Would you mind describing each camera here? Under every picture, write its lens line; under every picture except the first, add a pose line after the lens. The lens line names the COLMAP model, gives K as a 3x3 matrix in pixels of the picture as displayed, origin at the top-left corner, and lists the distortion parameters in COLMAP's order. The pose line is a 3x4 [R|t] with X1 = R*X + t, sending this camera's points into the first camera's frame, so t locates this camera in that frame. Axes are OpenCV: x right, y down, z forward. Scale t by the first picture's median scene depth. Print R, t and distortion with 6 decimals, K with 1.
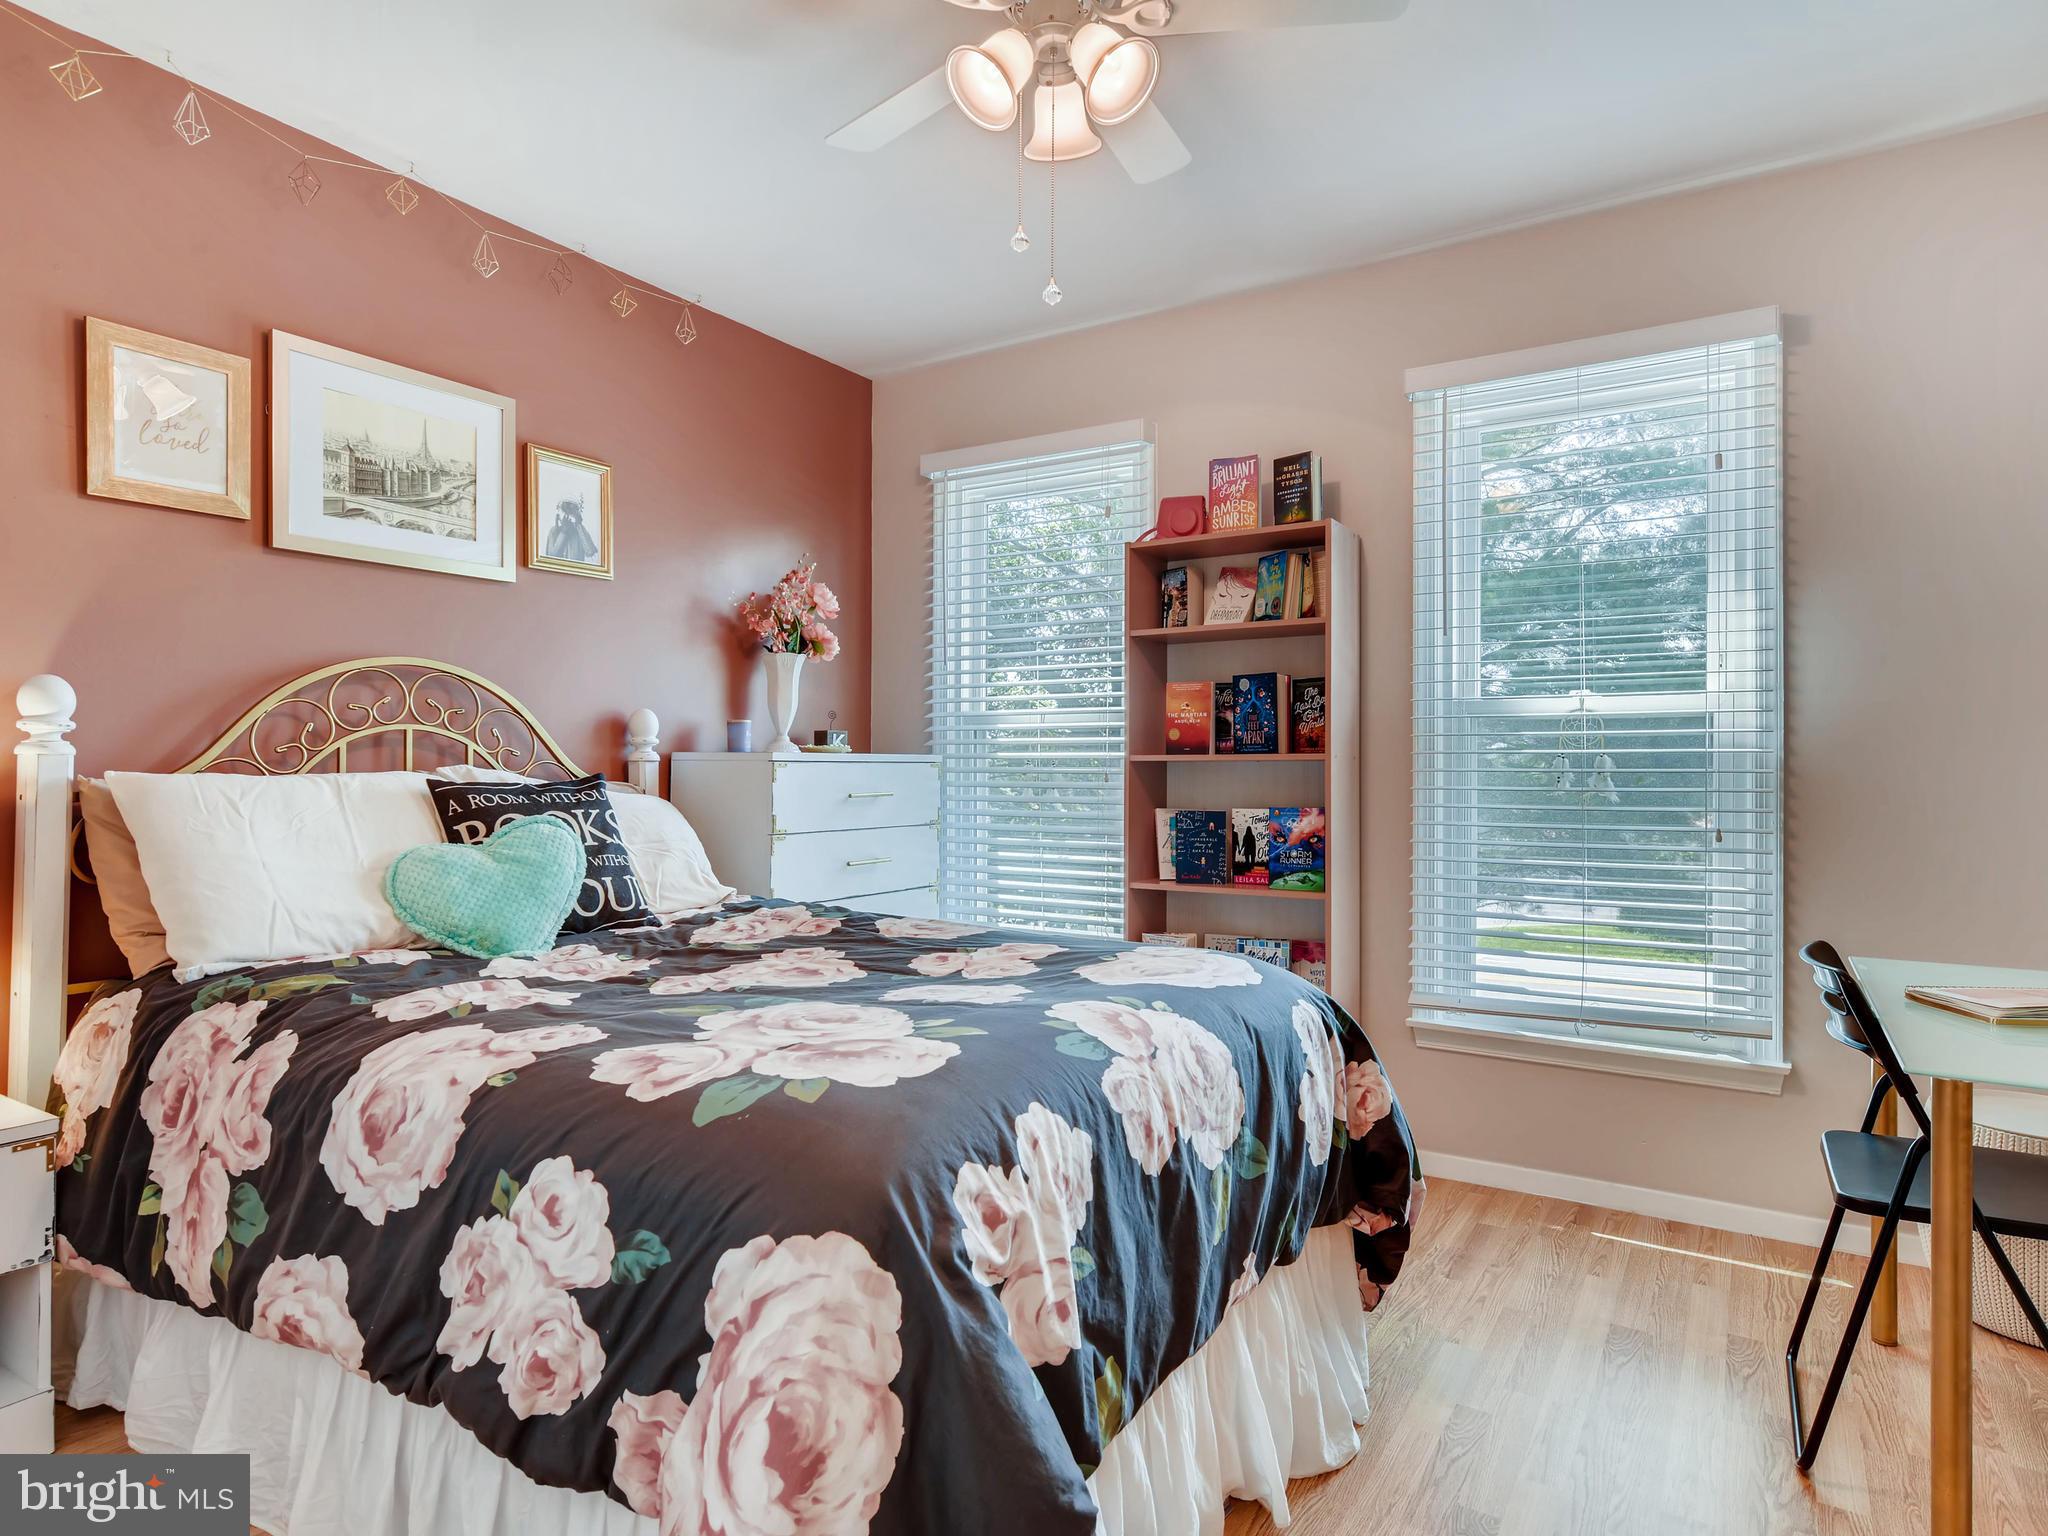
lens RADIAL K [[1149.4, 0, 1028.5], [0, 1149.4, 783.2], [0, 0, 1]] dist [-0.007790, 0.007760]
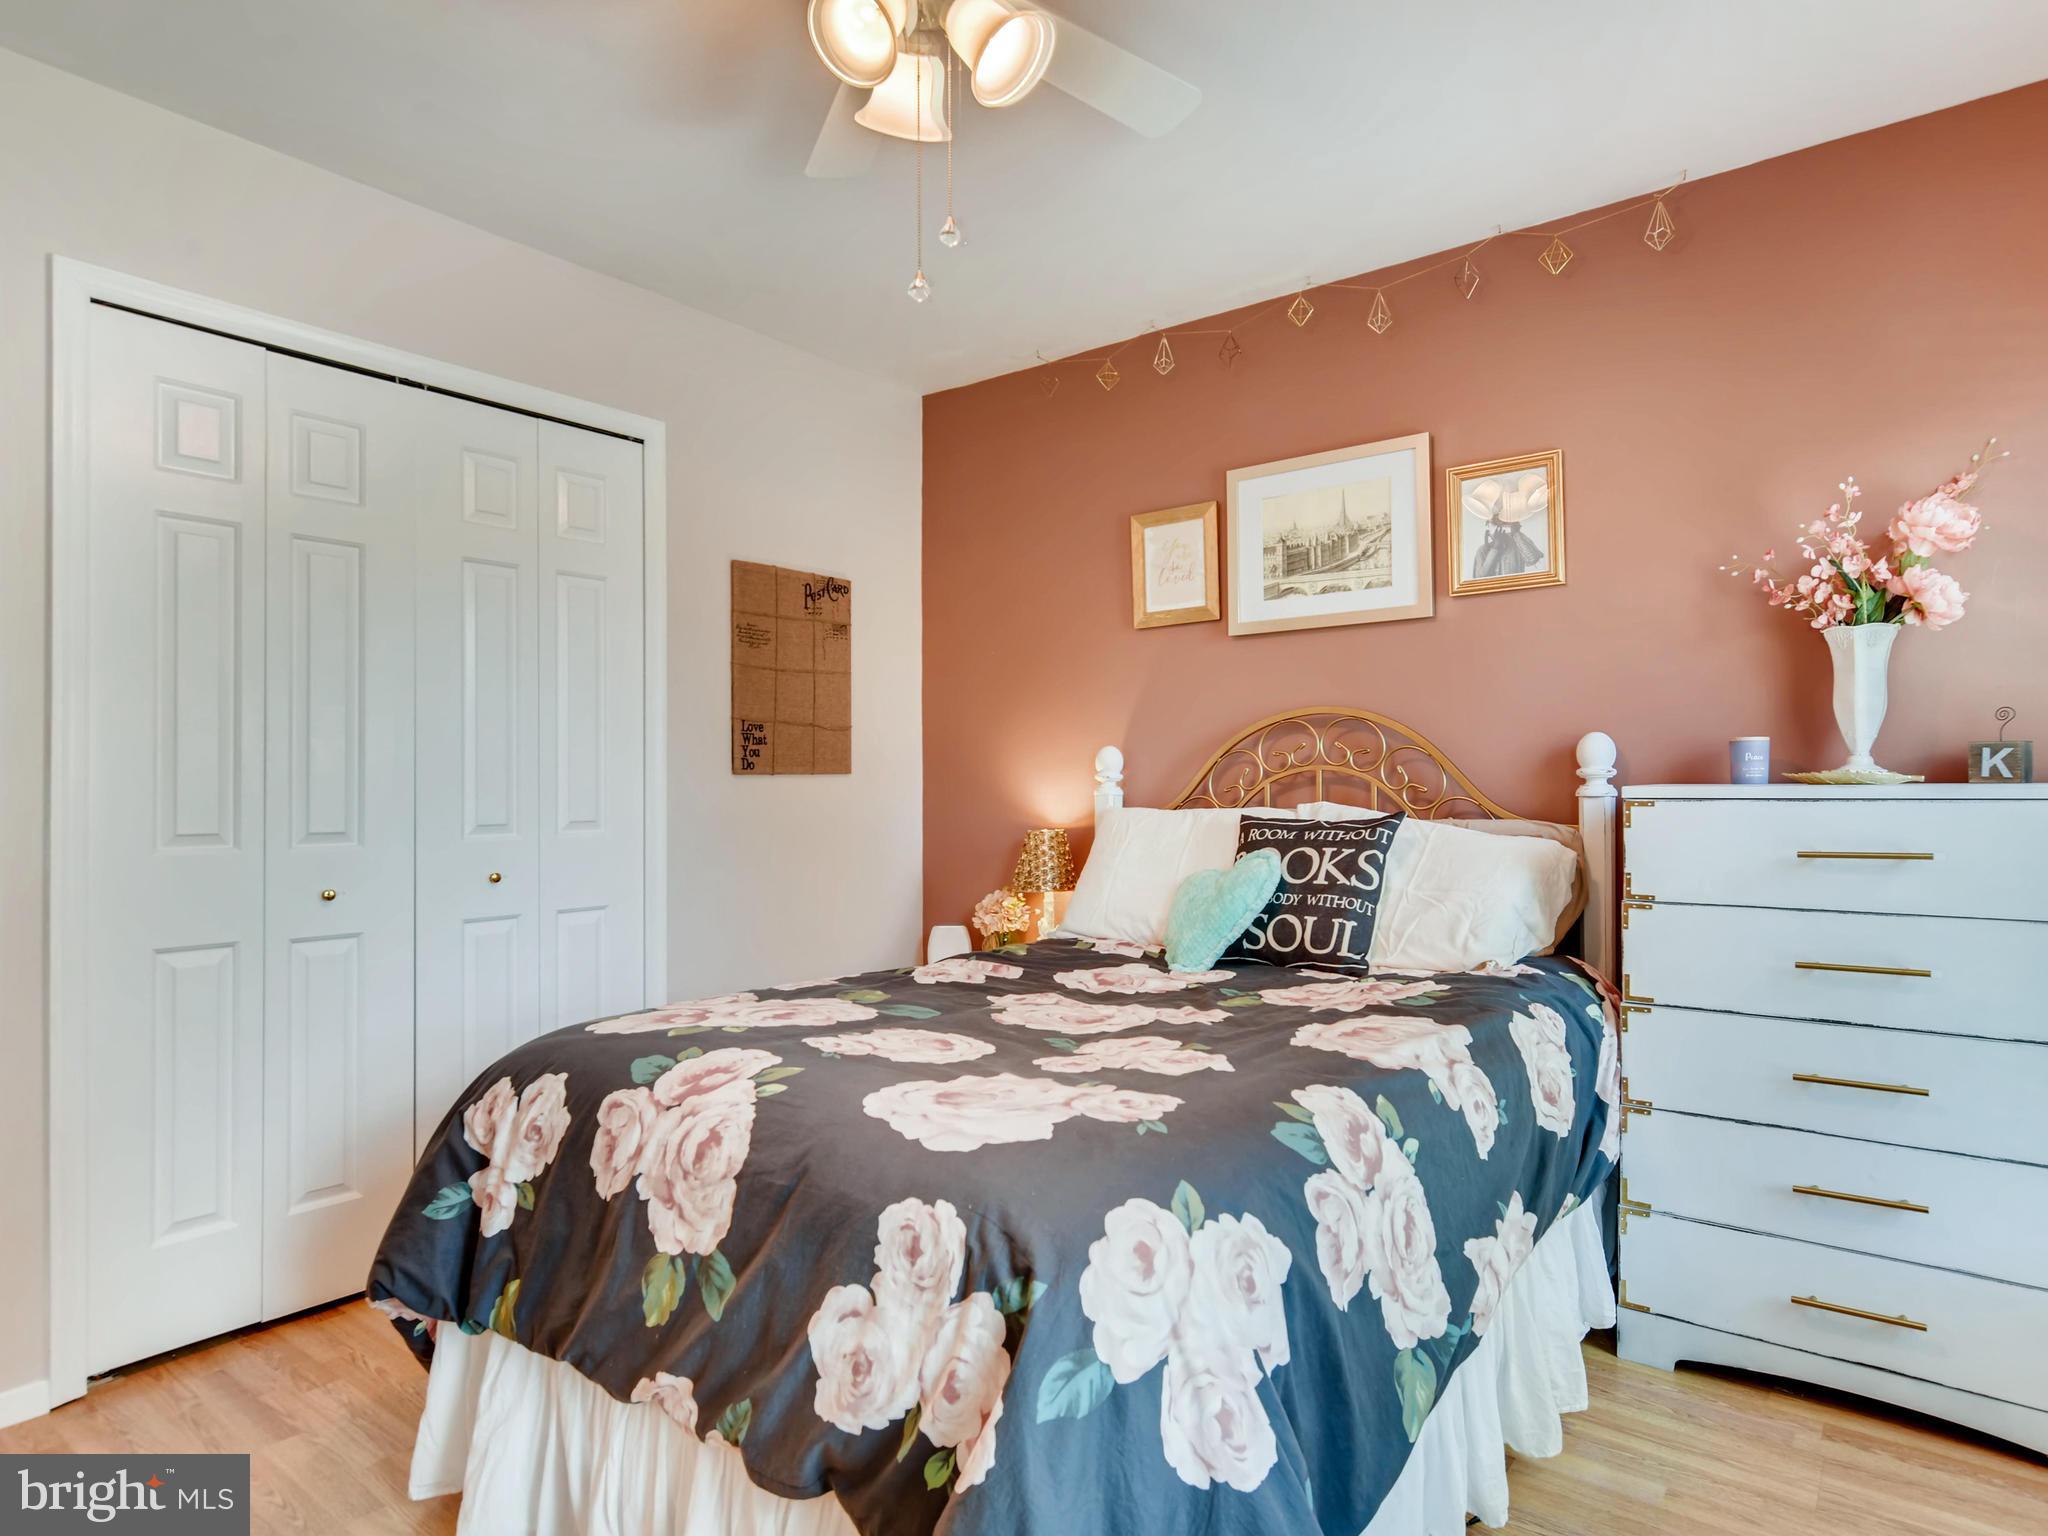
lens RADIAL K [[1149.4, 0, 1028.5], [0, 1149.4, 783.2], [0, 0, 1]] dist [-0.007790, 0.007760]
pose [[-0.111439, -0.018064, -0.993607, 0.612665], [-0.022702, 0.999620, -0.015627, -0.010698], [0.993512, 0.020816, -0.111807, 0.842883]]
